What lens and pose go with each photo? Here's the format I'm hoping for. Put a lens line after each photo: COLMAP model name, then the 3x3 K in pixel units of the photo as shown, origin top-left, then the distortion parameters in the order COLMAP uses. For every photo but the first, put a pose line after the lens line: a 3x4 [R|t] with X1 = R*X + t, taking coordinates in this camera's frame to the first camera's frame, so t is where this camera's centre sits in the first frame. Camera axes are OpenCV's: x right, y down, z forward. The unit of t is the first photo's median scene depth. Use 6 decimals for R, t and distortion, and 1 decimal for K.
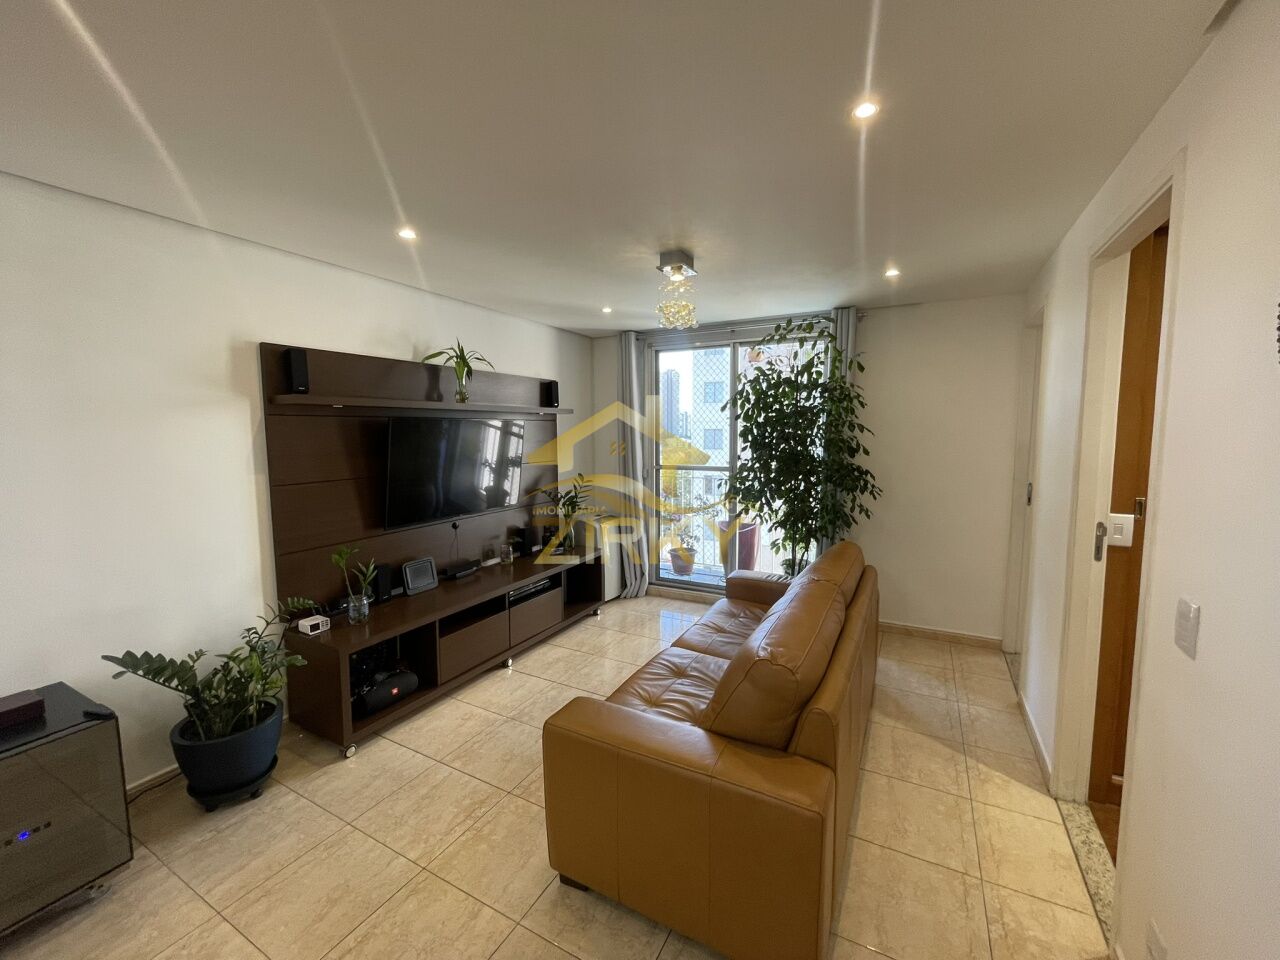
lens RADIAL K [[517.0, 0, 642.0], [0, 517.0, 477.1], [0, 0, 1]] dist [-0.003025, -0.000558]
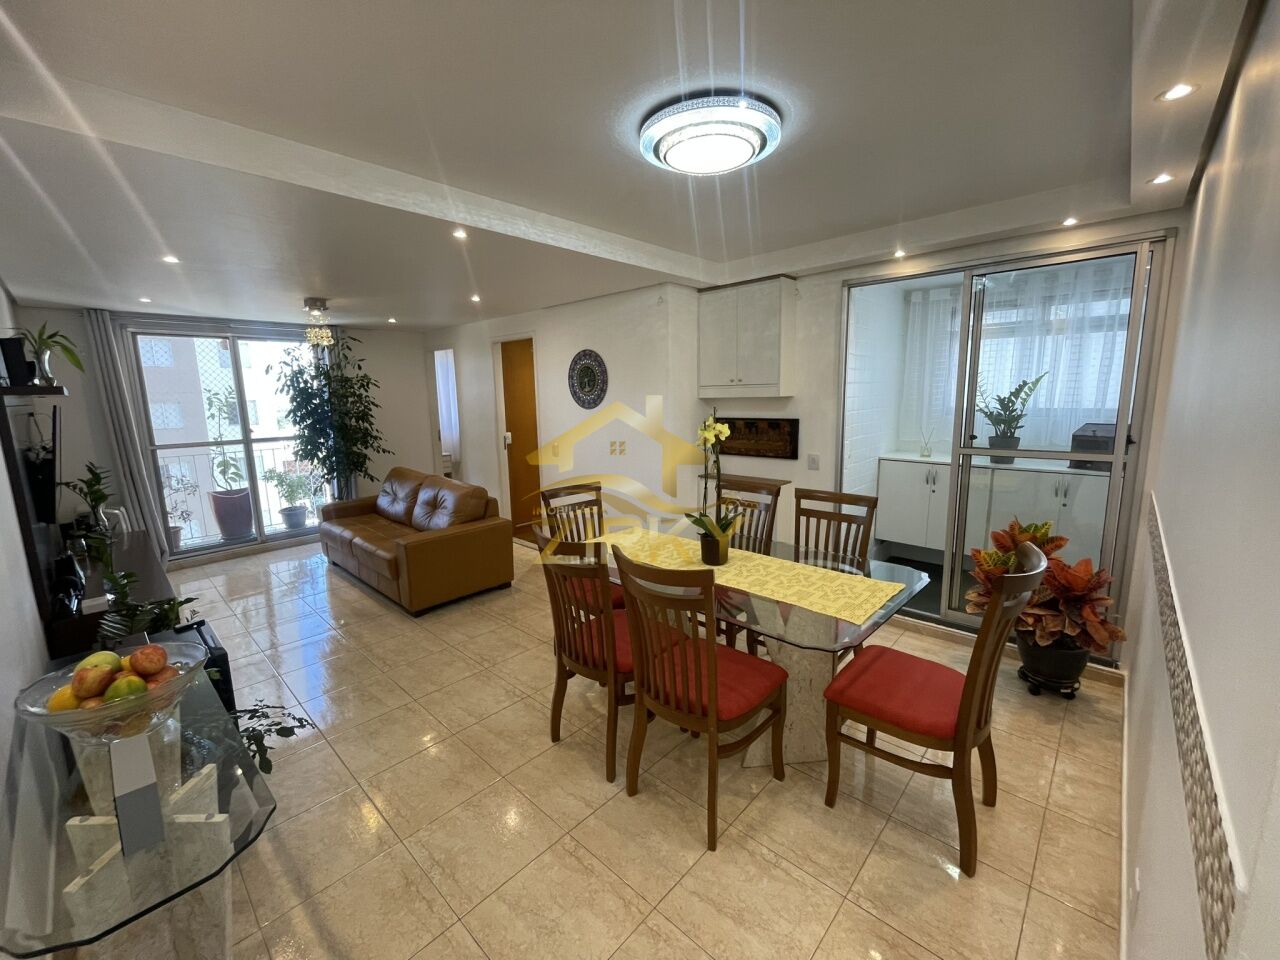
lens RADIAL K [[517.0, 0, 642.0], [0, 517.0, 475.0], [0, 0, 1]] dist [-0.003025, -0.000558]
pose [[0.256853, -0.154594, 0.954006, -1.025528], [0.104547, 0.985775, 0.131594, 0.002218], [-0.960779, 0.065938, 0.269361, -0.297832]]
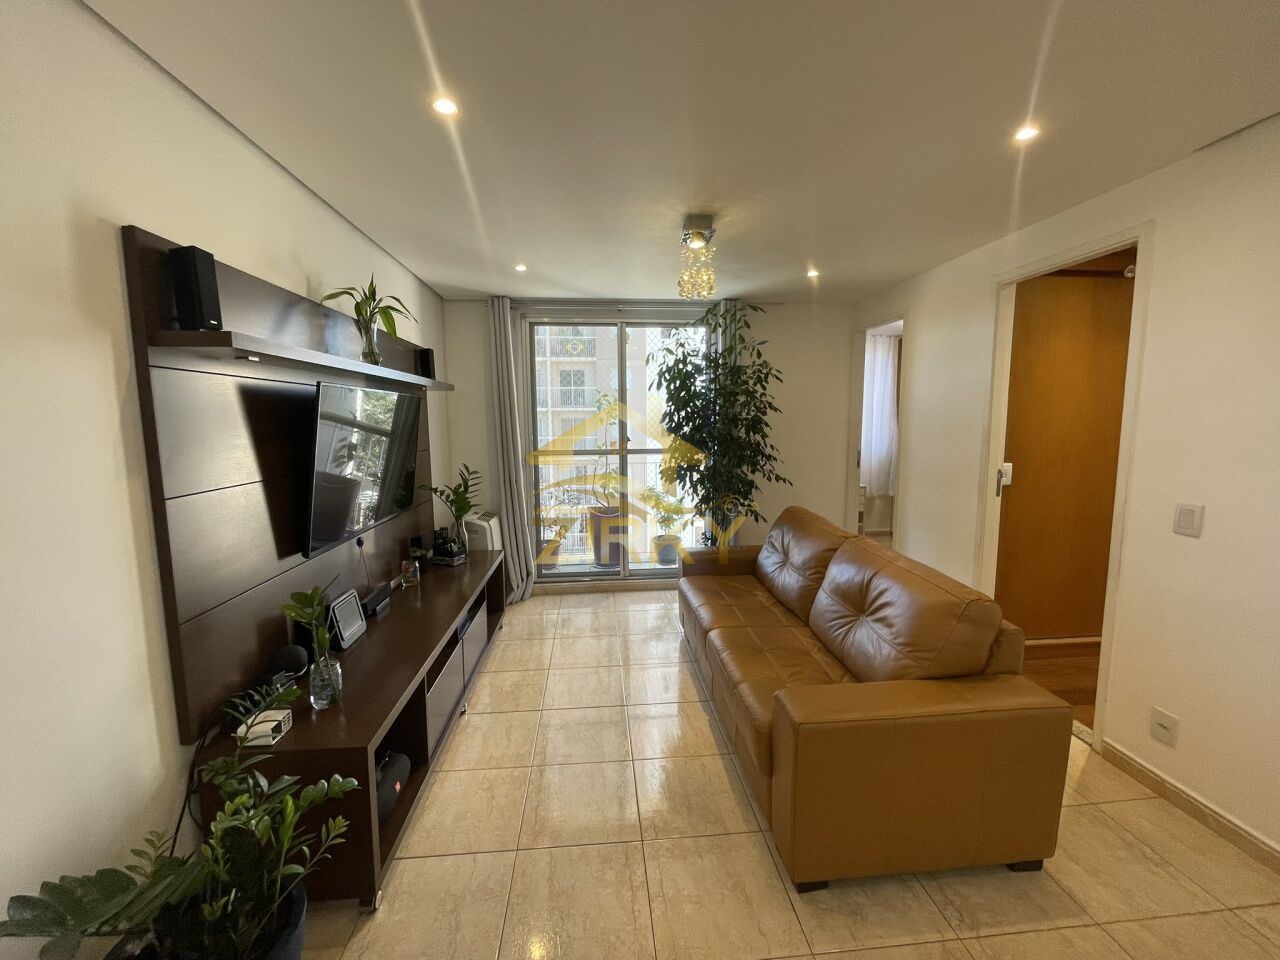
lens RADIAL K [[517.0, 0, 644.7], [0, 517.0, 475.3], [0, 0, 1]] dist [-0.003025, -0.000558]
pose [[0.832703, -0.062377, 0.550195, -0.451400], [0.054285, 0.998044, 0.030991, 0.002945], [-0.551052, 0.004061, 0.834461, 0.207956]]
